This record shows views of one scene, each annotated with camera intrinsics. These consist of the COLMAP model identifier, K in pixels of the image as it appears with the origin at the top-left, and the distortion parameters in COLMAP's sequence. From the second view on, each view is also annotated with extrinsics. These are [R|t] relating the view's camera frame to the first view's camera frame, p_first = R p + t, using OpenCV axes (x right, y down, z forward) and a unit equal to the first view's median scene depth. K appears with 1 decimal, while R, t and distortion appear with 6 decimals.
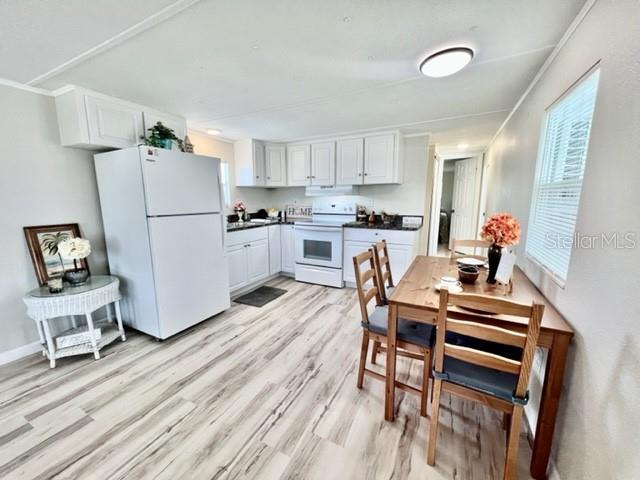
lens RADIAL K [[255.5, 0, 321.6], [0, 255.5, 241.1], [0, 0, 1]] dist [-0.001823, 0.000204]
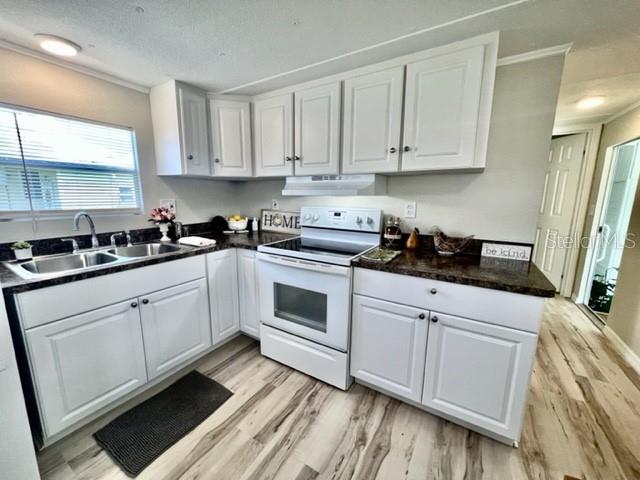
lens RADIAL K [[255.5, 0, 321.1], [0, 255.5, 240.9], [0, 0, 1]] dist [-0.001823, 0.000204]
pose [[0.997330, 0.024895, -0.068648, 0.057154], [-0.024195, 0.999647, 0.011014, -0.099682], [0.068898, -0.009324, 0.997580, 0.530957]]
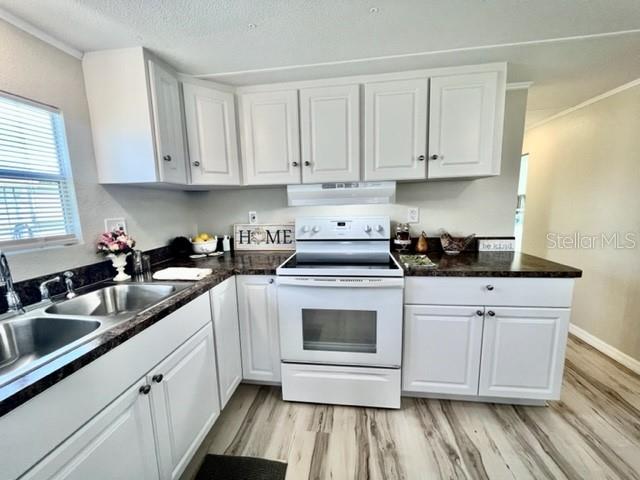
lens RADIAL K [[255.5, 0, 321.5], [0, 255.5, 241.1], [0, 0, 1]] dist [-0.001823, 0.000204]
pose [[0.941218, -0.069988, 0.330471, -0.181965], [0.078534, 0.996832, -0.012562, -0.115501], [-0.328545, 0.037777, 0.943733, 0.617354]]
